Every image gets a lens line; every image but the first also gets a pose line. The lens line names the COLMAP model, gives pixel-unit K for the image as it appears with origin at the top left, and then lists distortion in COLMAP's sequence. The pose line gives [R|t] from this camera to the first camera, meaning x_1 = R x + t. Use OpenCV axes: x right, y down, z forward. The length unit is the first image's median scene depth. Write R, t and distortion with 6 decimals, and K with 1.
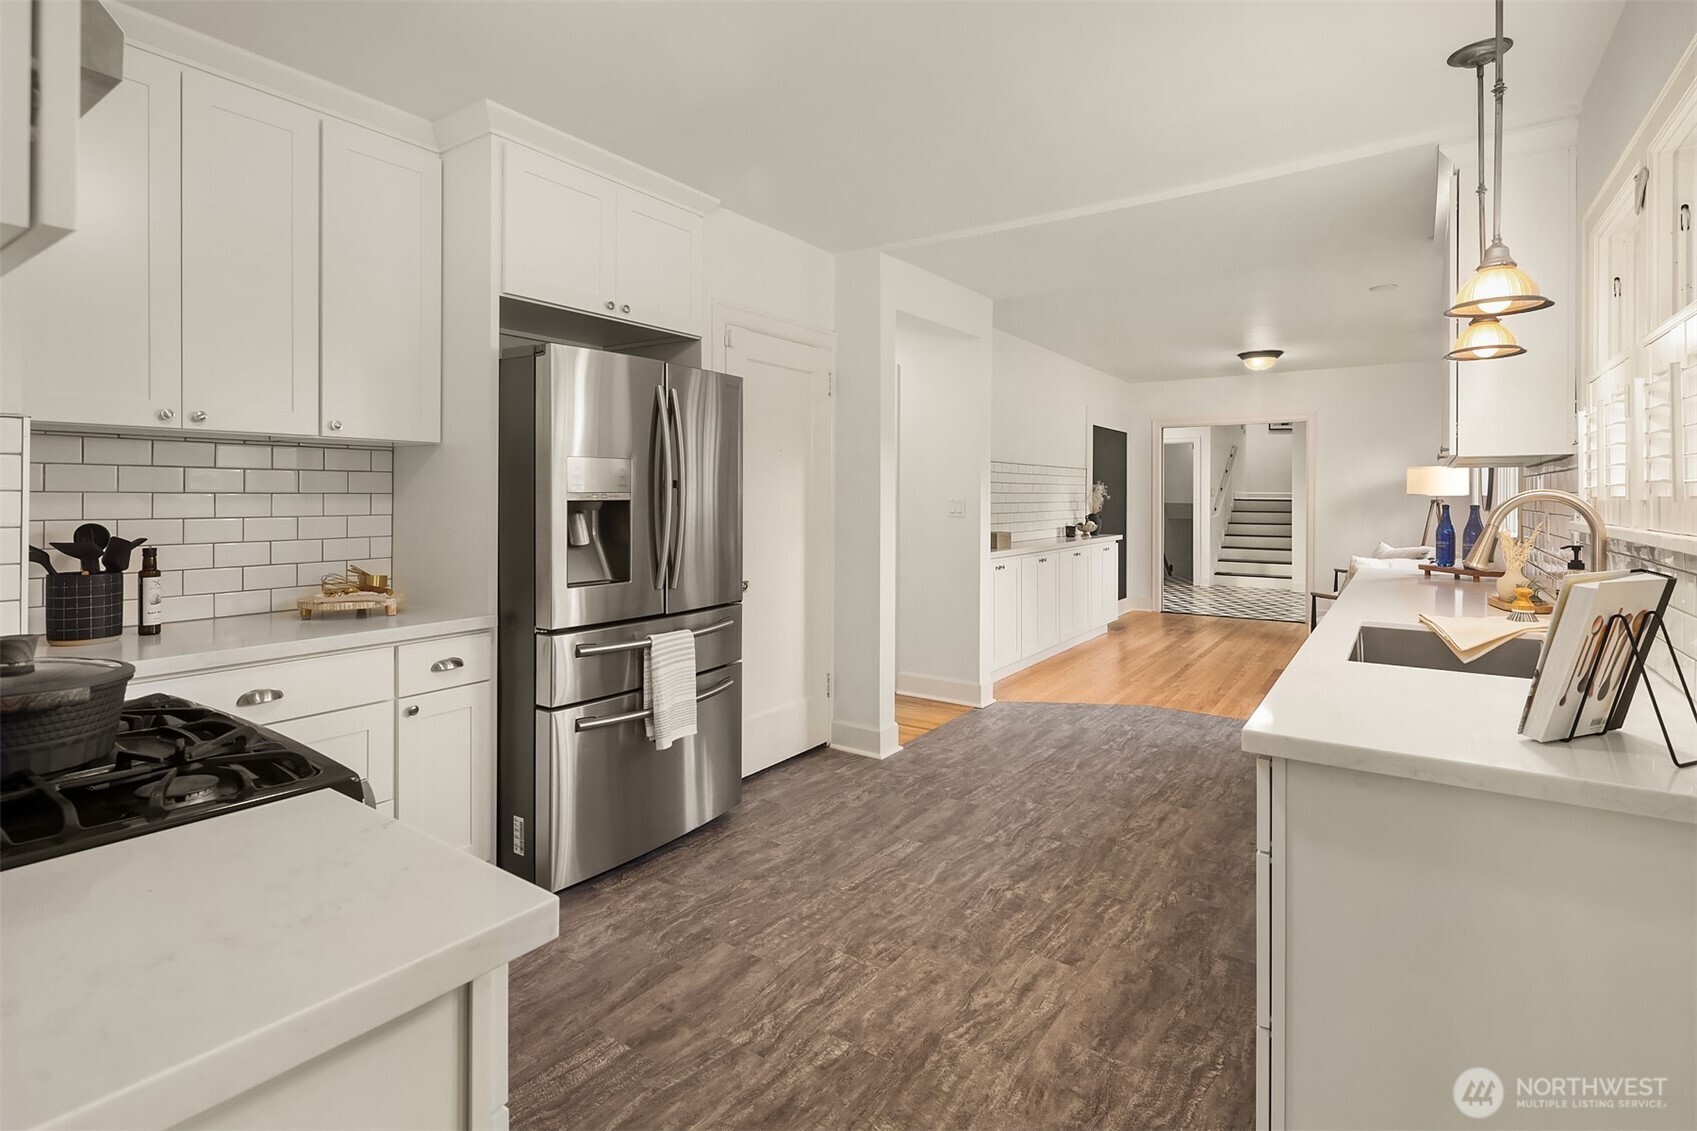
lens RADIAL K [[822.3, 0, 850.3], [0, 822.3, 505.5], [0, 0, 1]] dist [-0.001614, -0.000242]
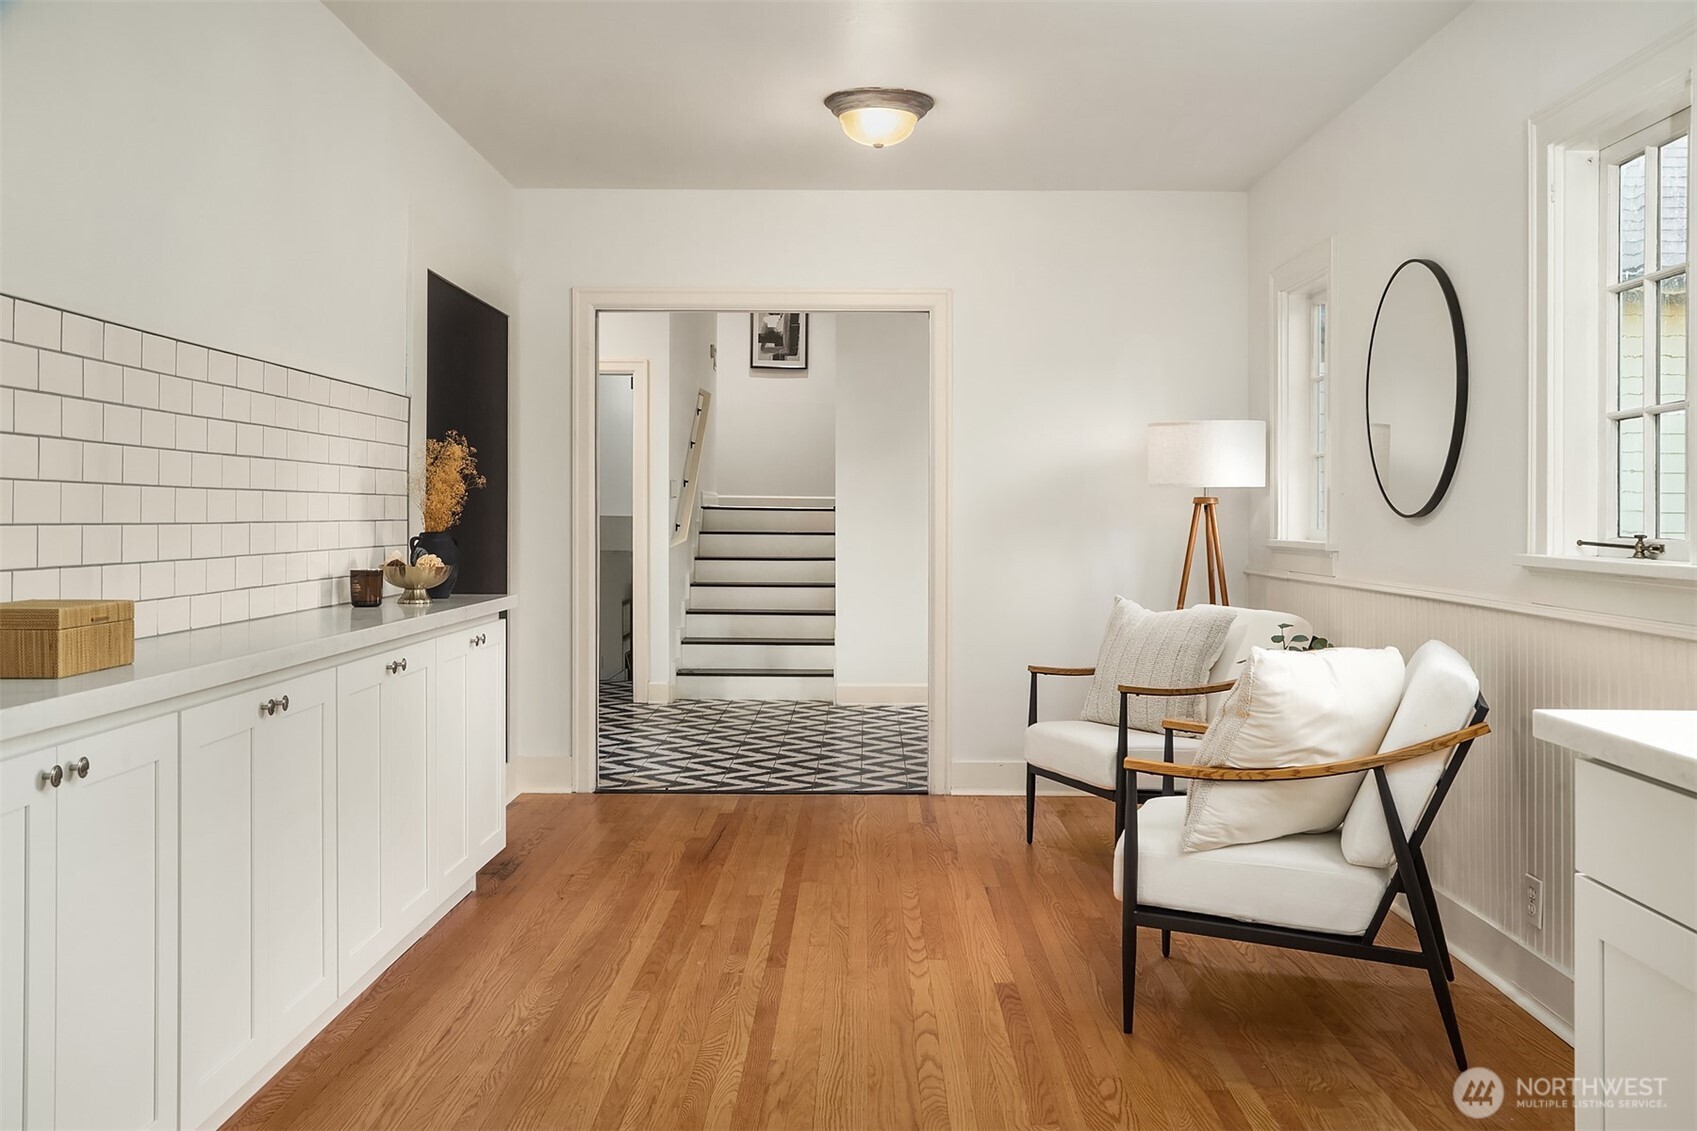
lens RADIAL K [[1530.3, 0, 848.9], [0, 1530.3, 531.5], [0, 0, 1]] dist [-0.005888, -0.003419]
pose [[0.829960, -0.002110, 0.557819, 0.094046], [0.001865, 0.999998, 0.001008, 0.009656], [-0.557820, 0.000204, 0.829962, 0.404135]]
